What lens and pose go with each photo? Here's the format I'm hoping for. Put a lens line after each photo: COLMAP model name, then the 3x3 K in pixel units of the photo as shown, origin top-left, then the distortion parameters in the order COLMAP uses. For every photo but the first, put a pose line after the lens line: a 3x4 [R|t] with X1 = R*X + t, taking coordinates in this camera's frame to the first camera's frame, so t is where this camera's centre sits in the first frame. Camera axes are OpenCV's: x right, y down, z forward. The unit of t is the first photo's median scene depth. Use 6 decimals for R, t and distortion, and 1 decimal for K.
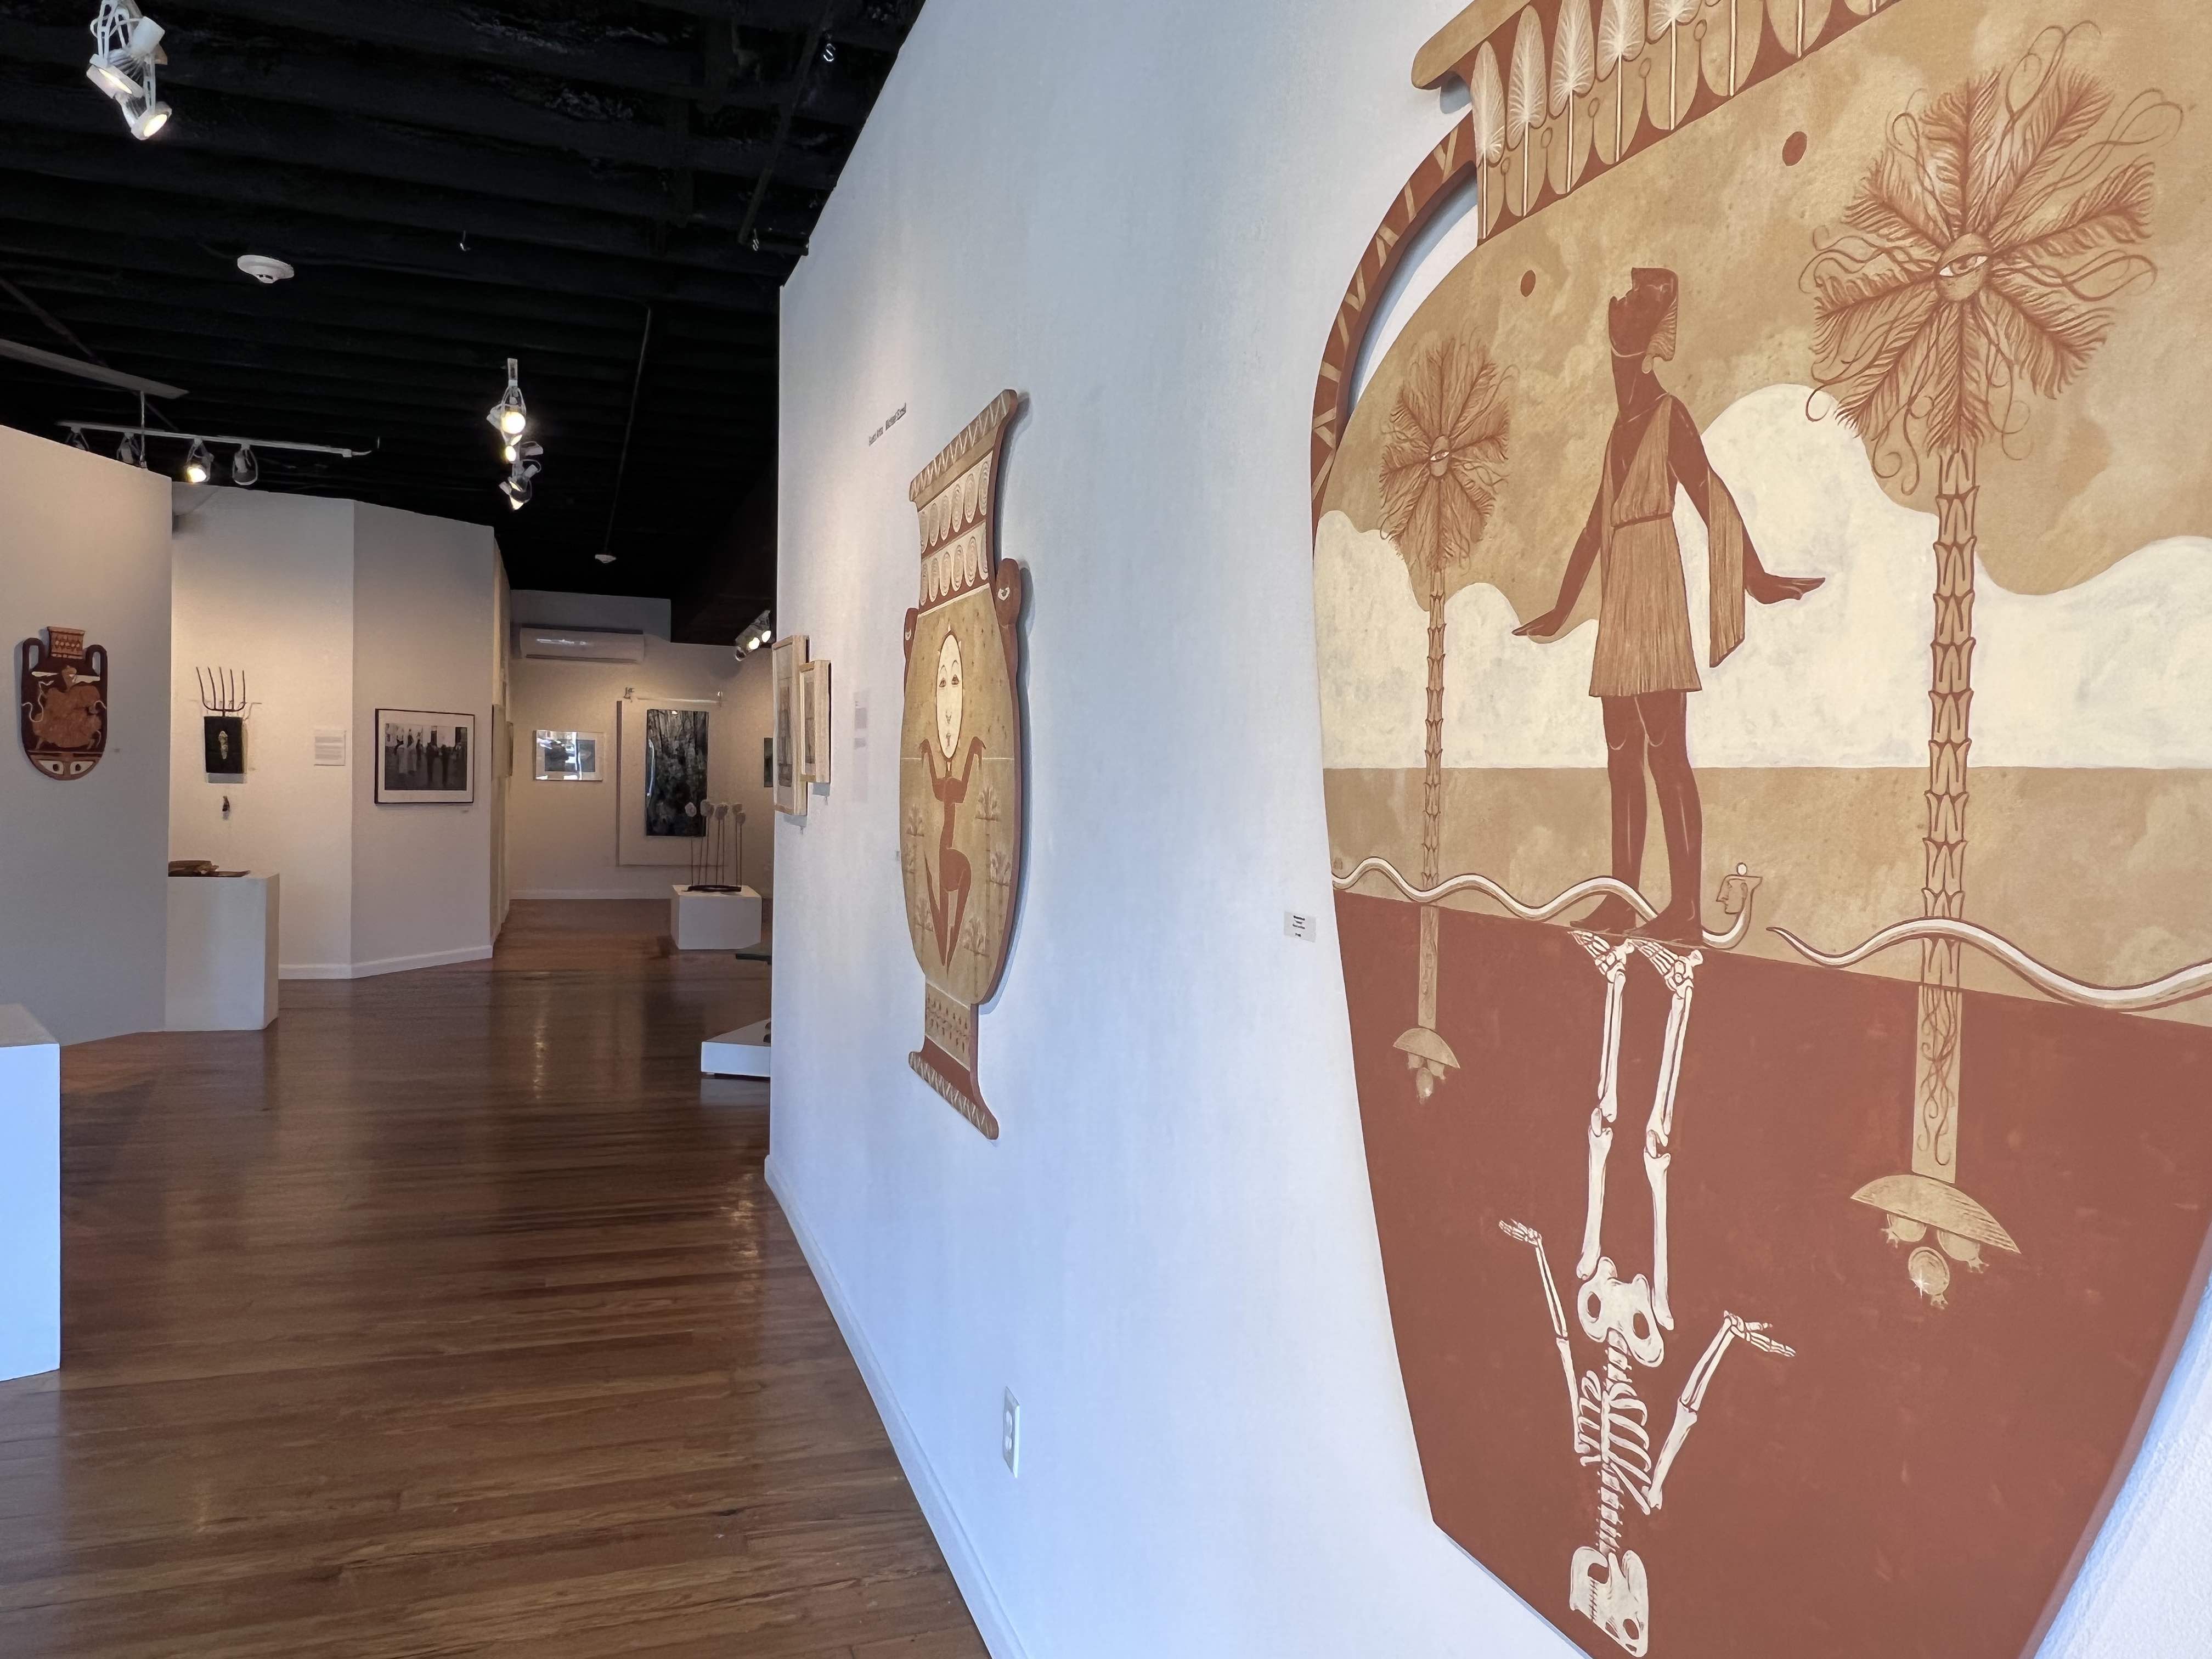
lens RADIAL K [[1459.6, 0, 1105.1], [0, 1459.6, 834.9], [0, 0, 1]] dist [0.003867, -0.011232]
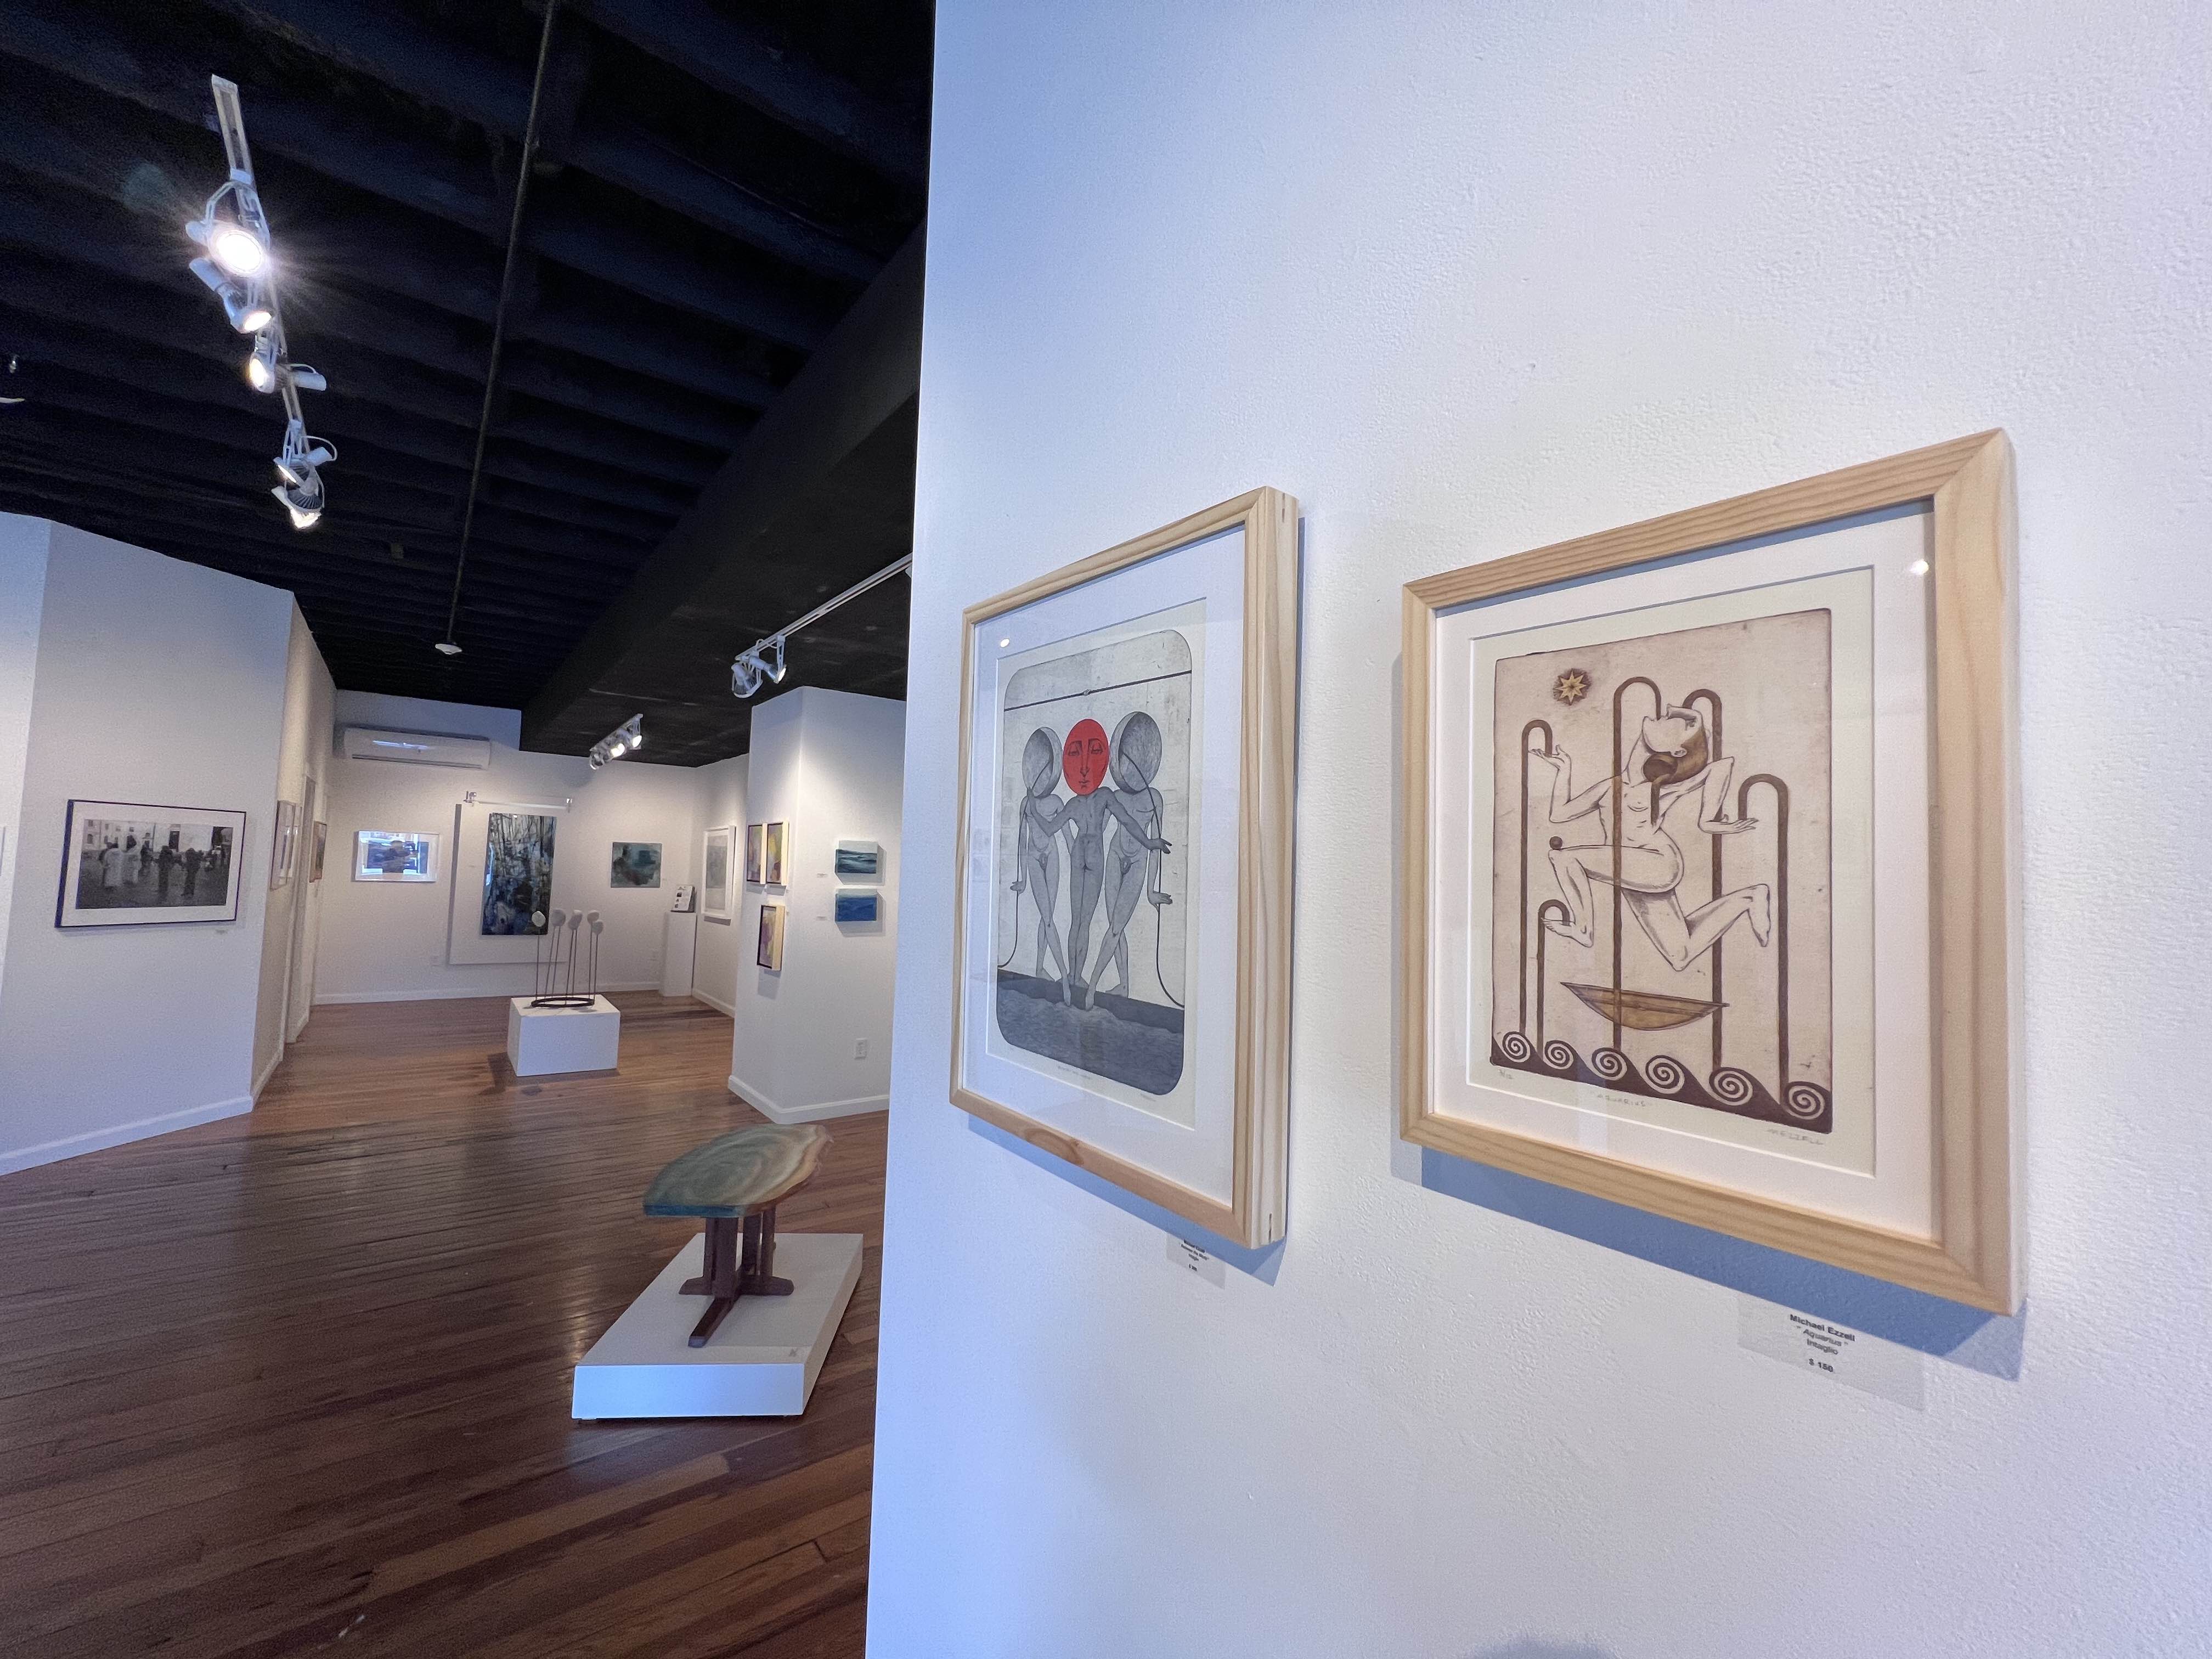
lens RADIAL K [[889.4, 0, 1111.2], [0, 889.4, 824.0], [0, 0, 1]] dist [0.000414, 0.000558]
pose [[0.952067, 0.022110, 0.305088, -0.107492], [0.005060, 0.996109, -0.087981, -0.025735], [-0.305846, 0.085307, 0.948251, 0.333117]]
